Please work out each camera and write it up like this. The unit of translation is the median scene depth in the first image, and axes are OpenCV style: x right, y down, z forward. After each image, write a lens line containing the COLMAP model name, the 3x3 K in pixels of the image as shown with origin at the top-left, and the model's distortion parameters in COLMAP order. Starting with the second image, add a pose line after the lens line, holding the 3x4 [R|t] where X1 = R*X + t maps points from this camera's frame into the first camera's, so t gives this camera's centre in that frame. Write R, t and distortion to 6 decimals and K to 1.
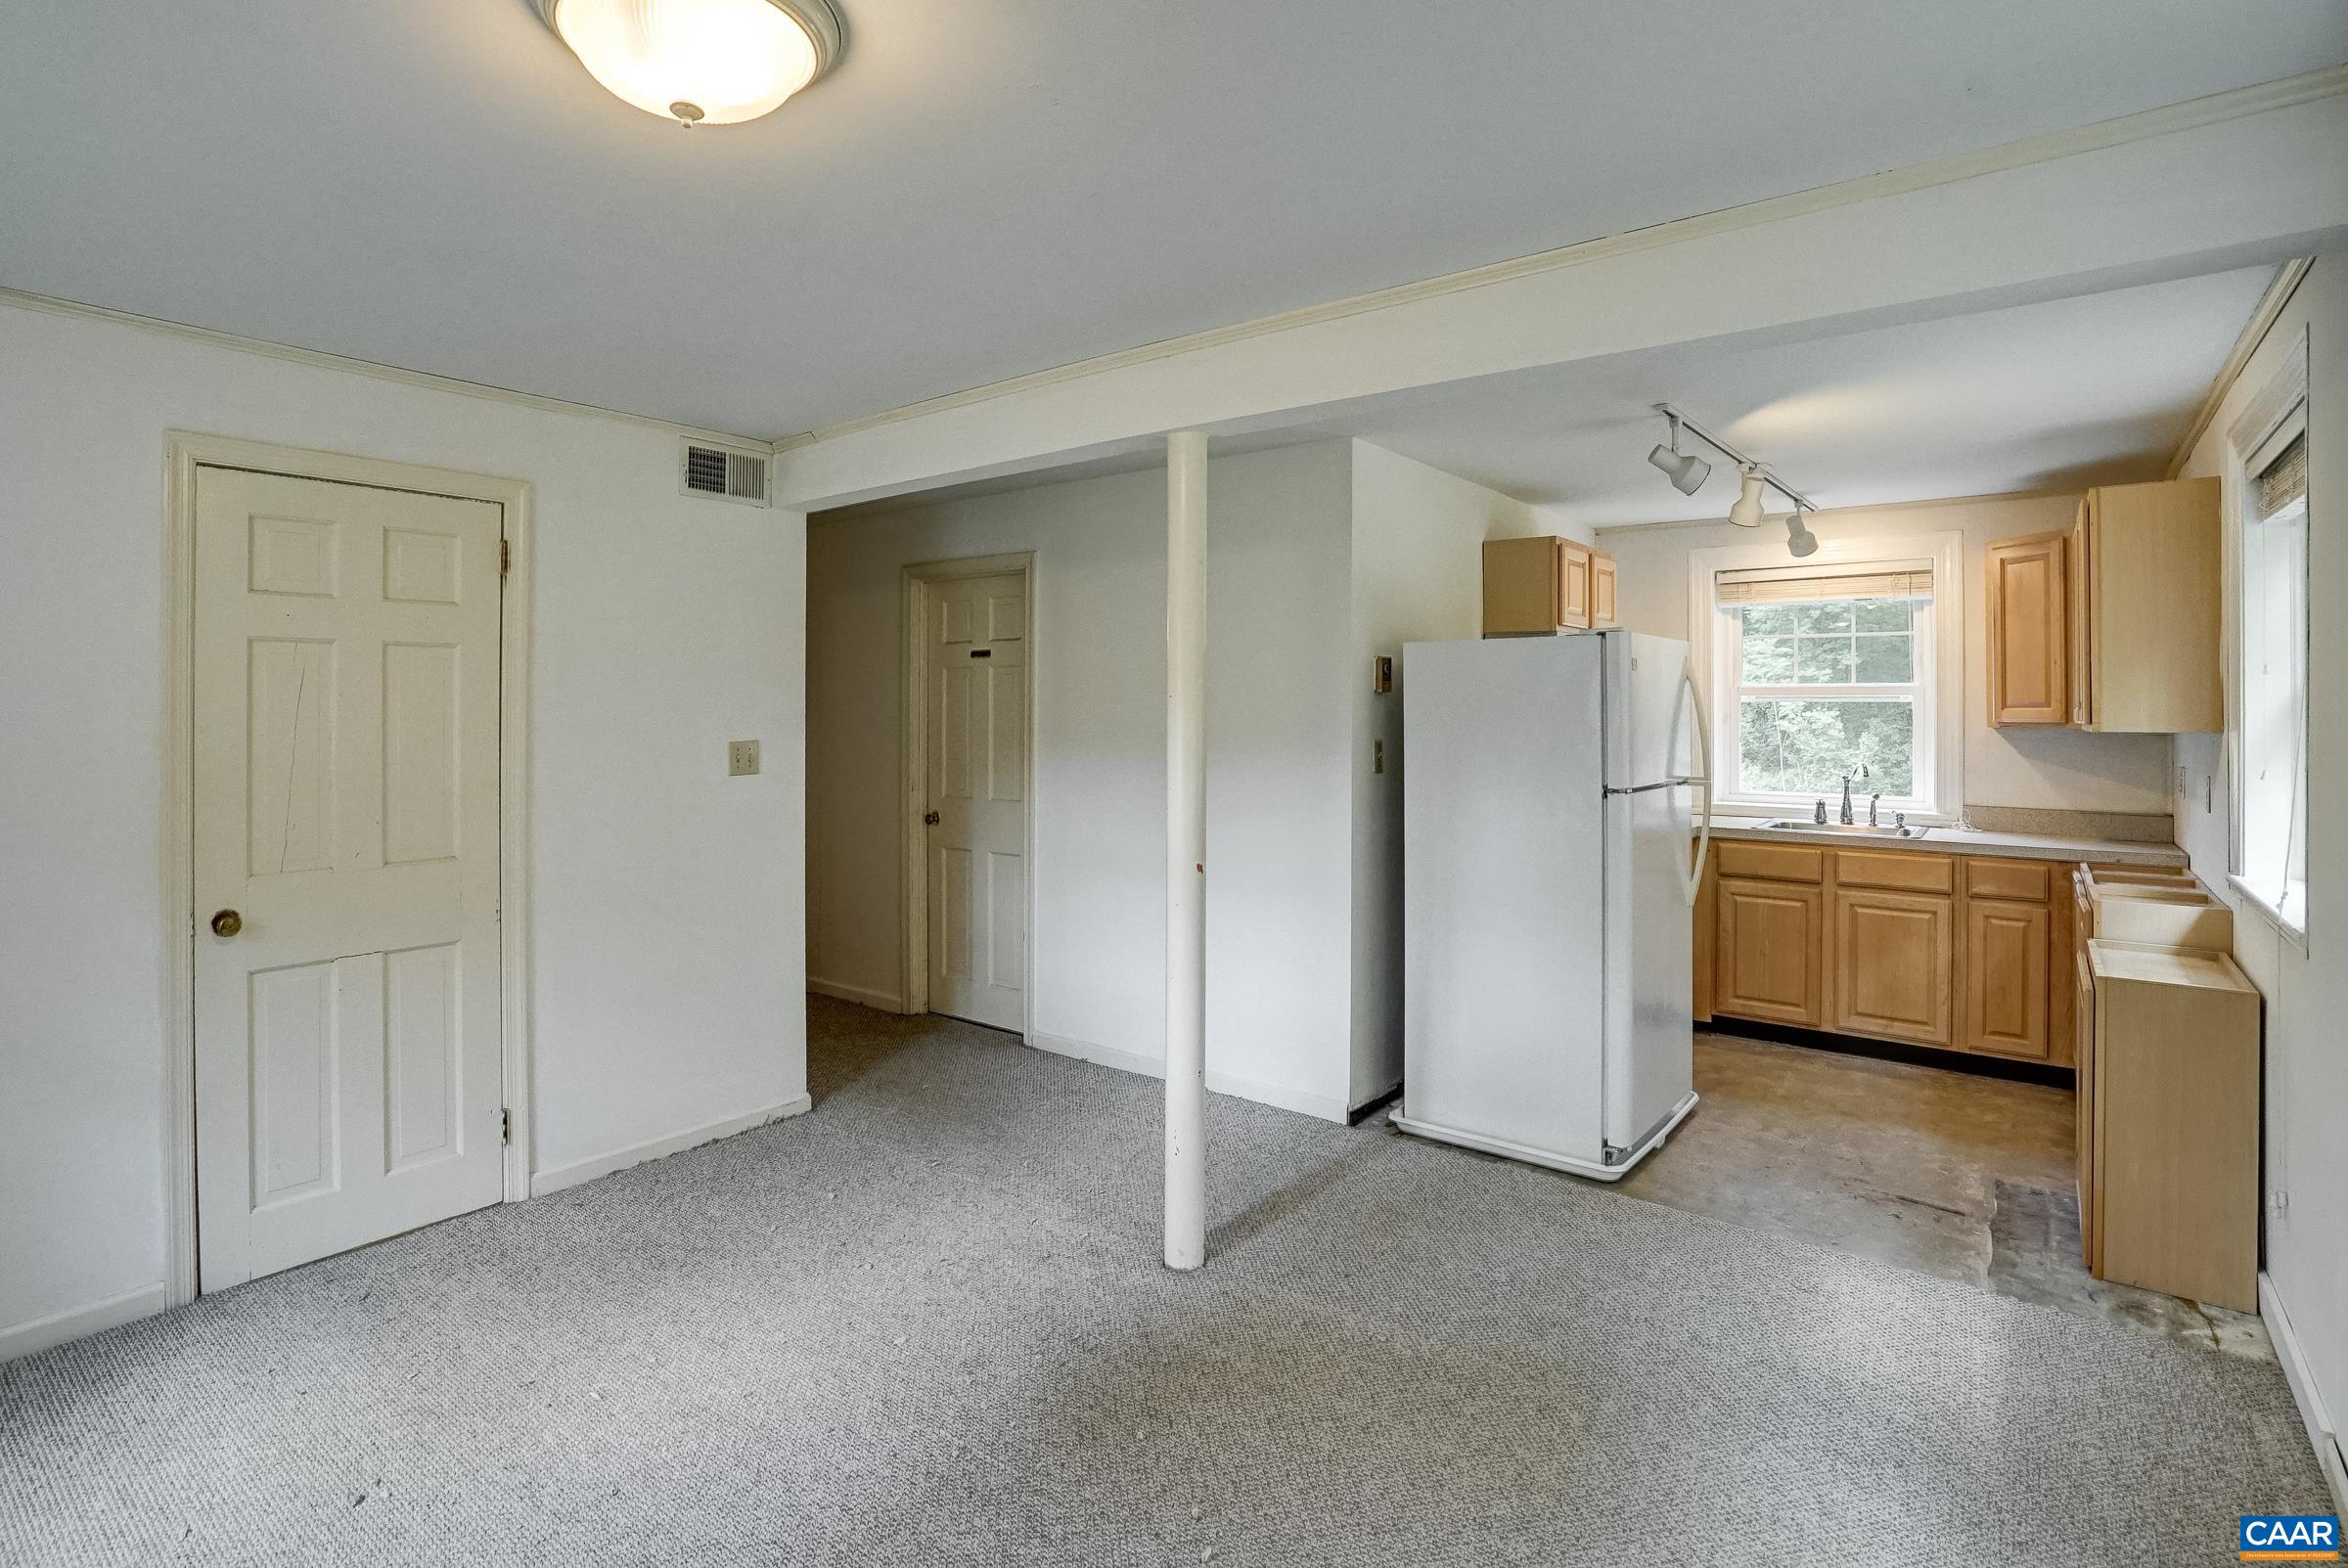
lens RADIAL K [[1144.0, 0, 1173.3], [0, 1144.0, 695.5], [0, 0, 1]] dist [-0.044631, 0.017811]
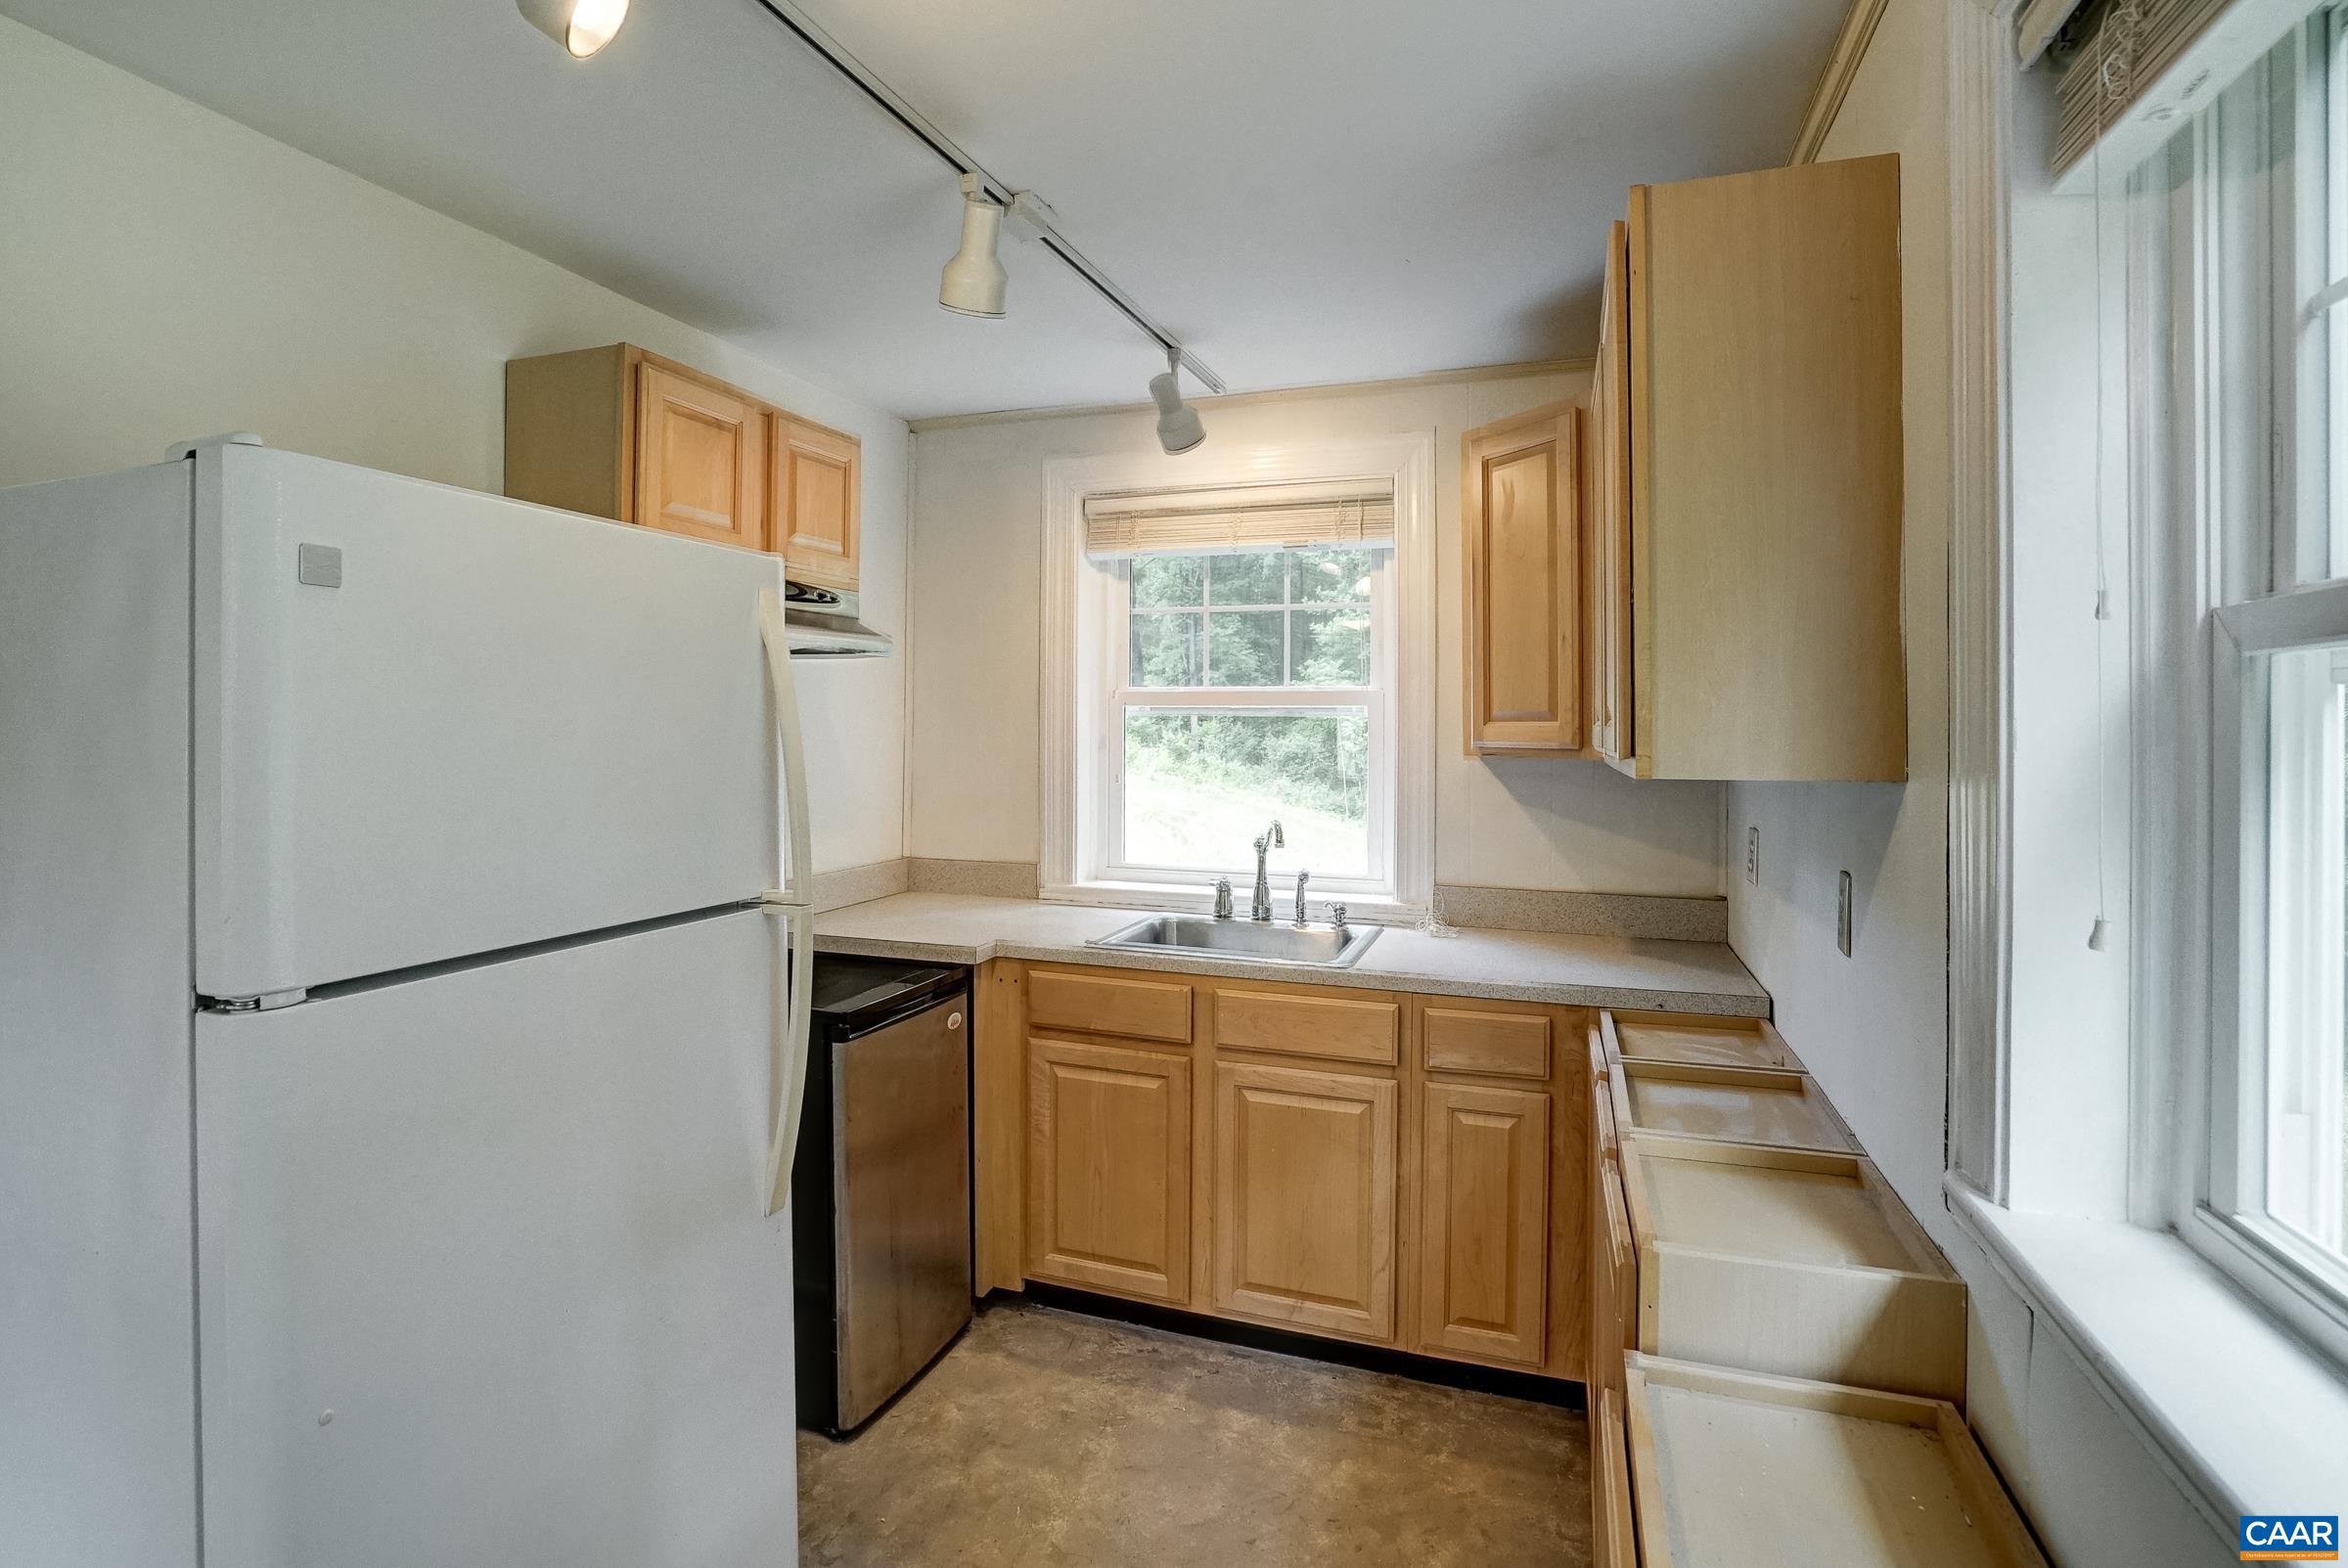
lens RADIAL K [[1112.9, 0, 1161.0], [0, 1112.9, 700.7], [0, 0, 1]] dist [-0.055606, 0.015251]
pose [[0.951936, 0.012206, 0.306054, 0.402953], [-0.008122, 0.999860, -0.014615, 0.009157], [-0.306189, 0.011427, 0.951902, 0.506239]]
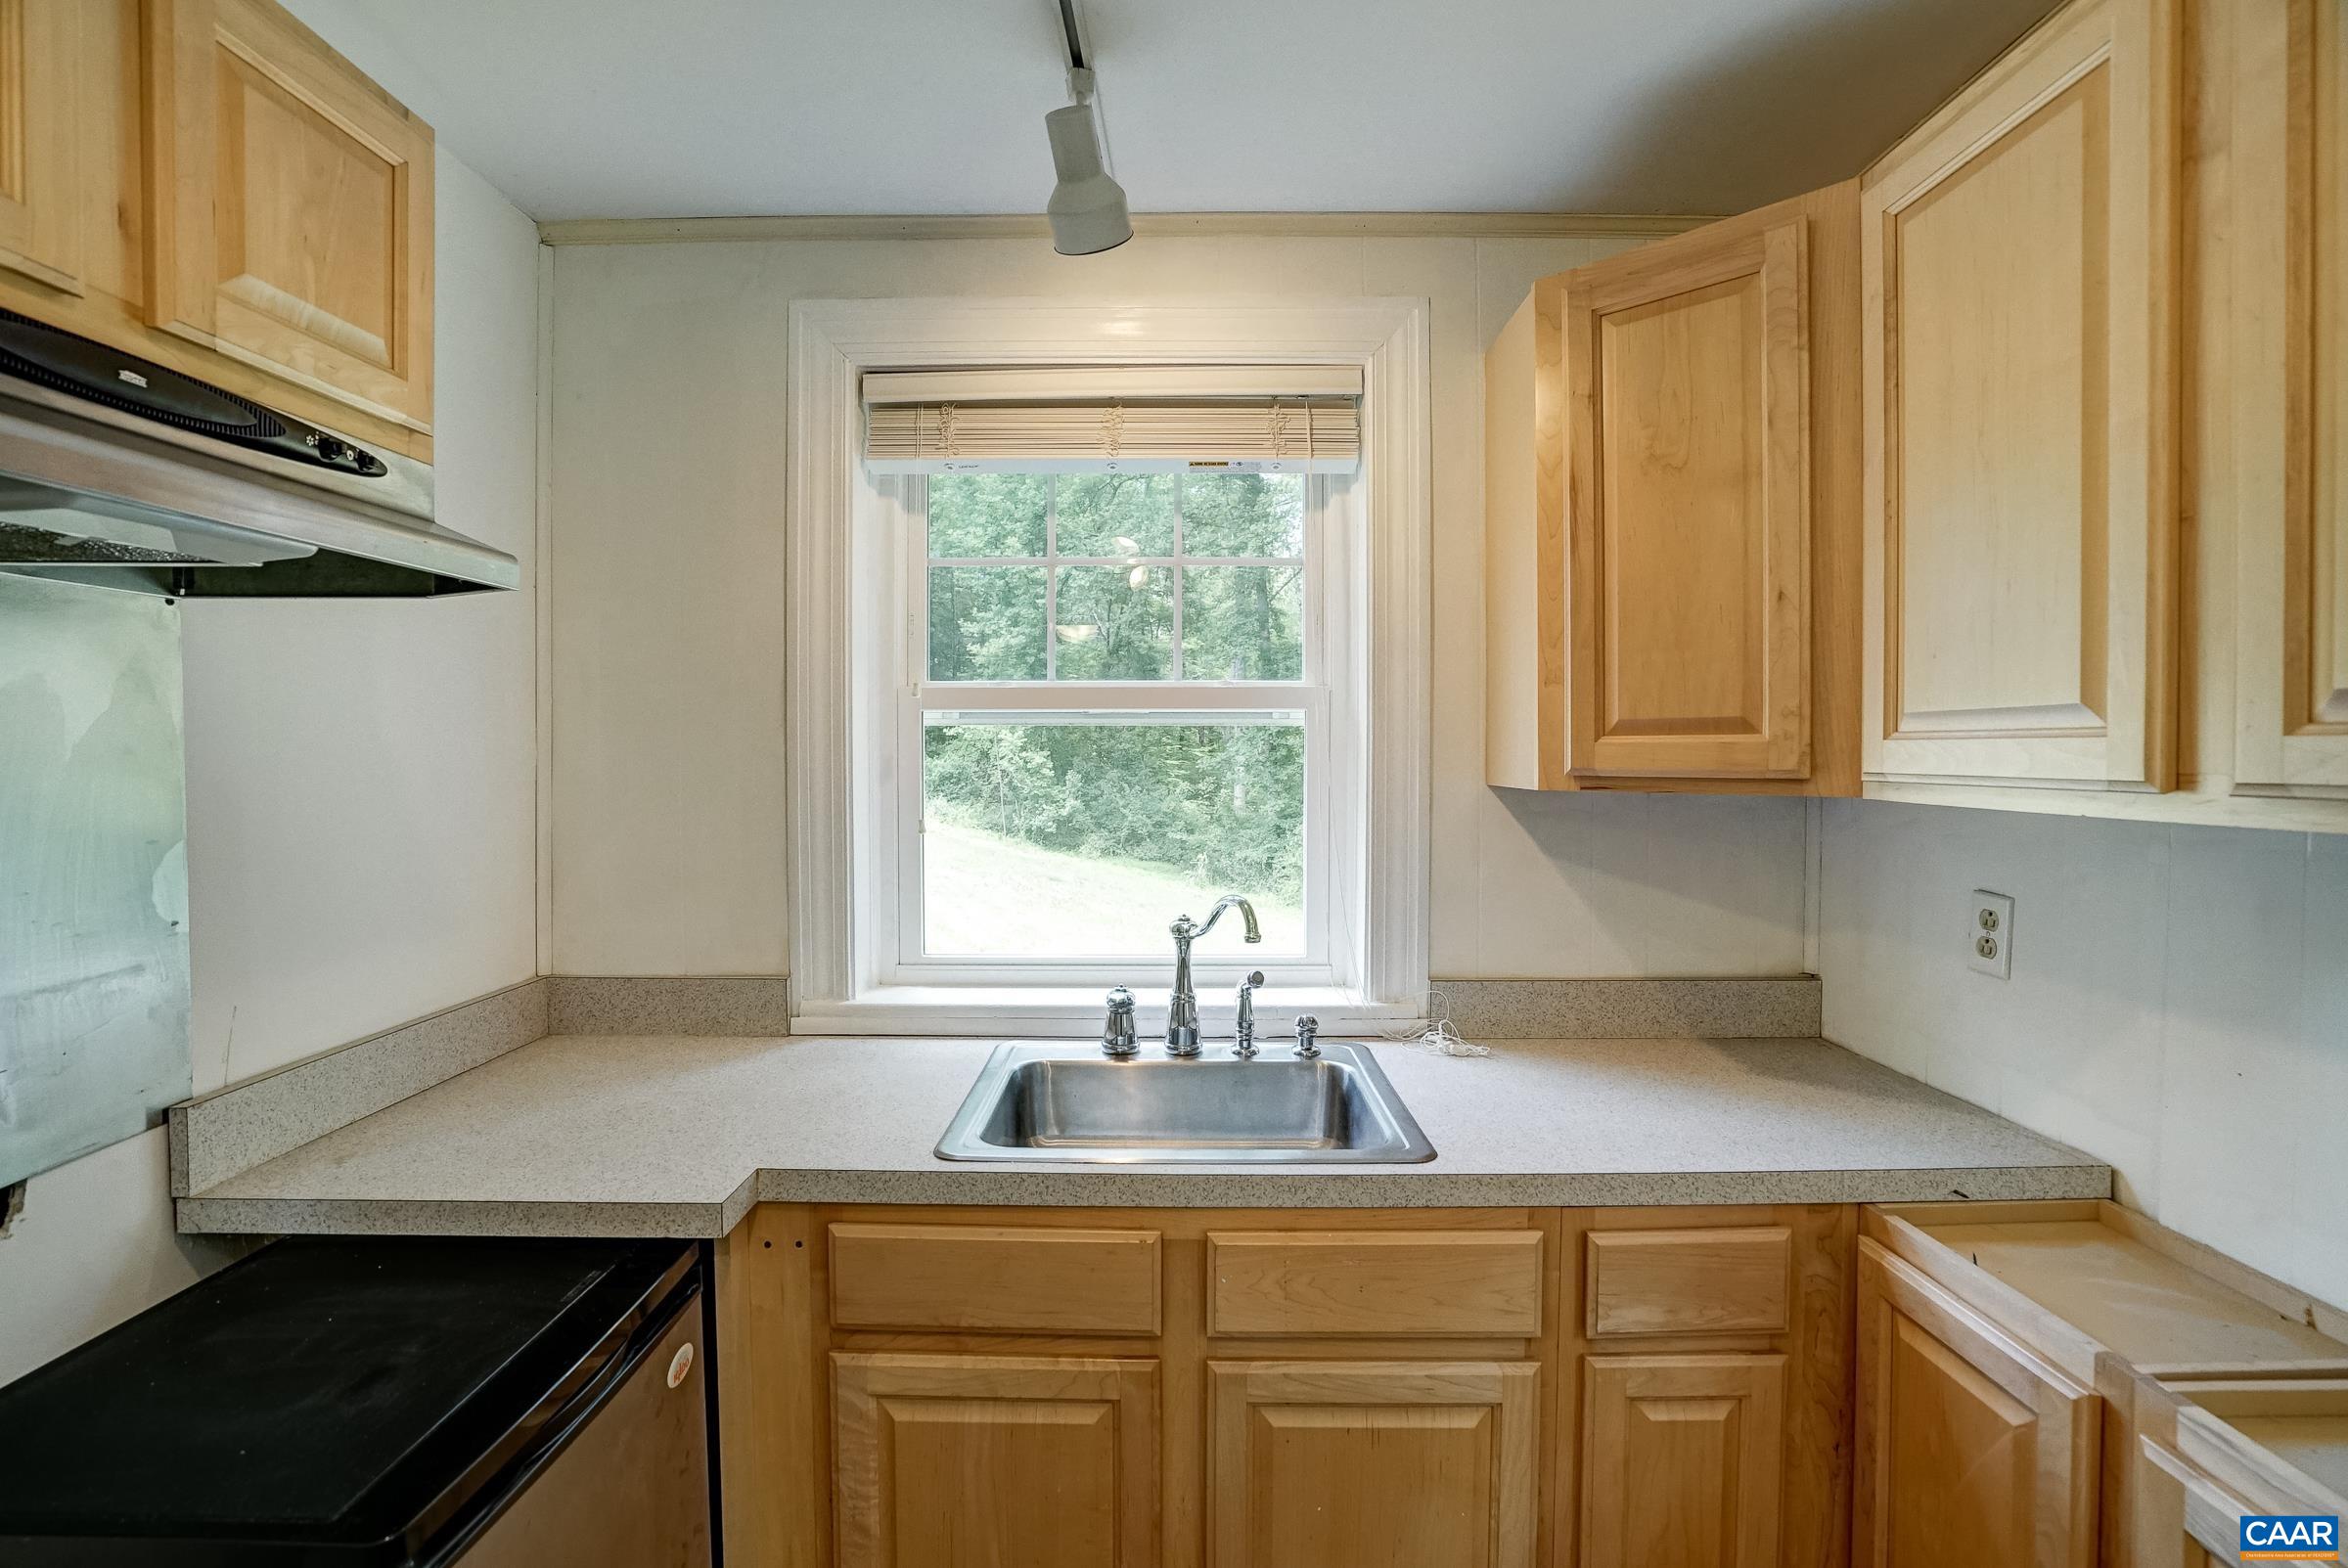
lens RADIAL K [[1051.6, 0, 1142.6], [0, 1051.6, 750.5], [0, 0, 1]] dist [-0.053187, 0.019875]
pose [[0.809176, -0.005319, 0.587542, 0.421676], [-0.001339, 0.999940, 0.010896, 0.012366], [-0.587565, -0.009604, 0.809120, 0.800971]]
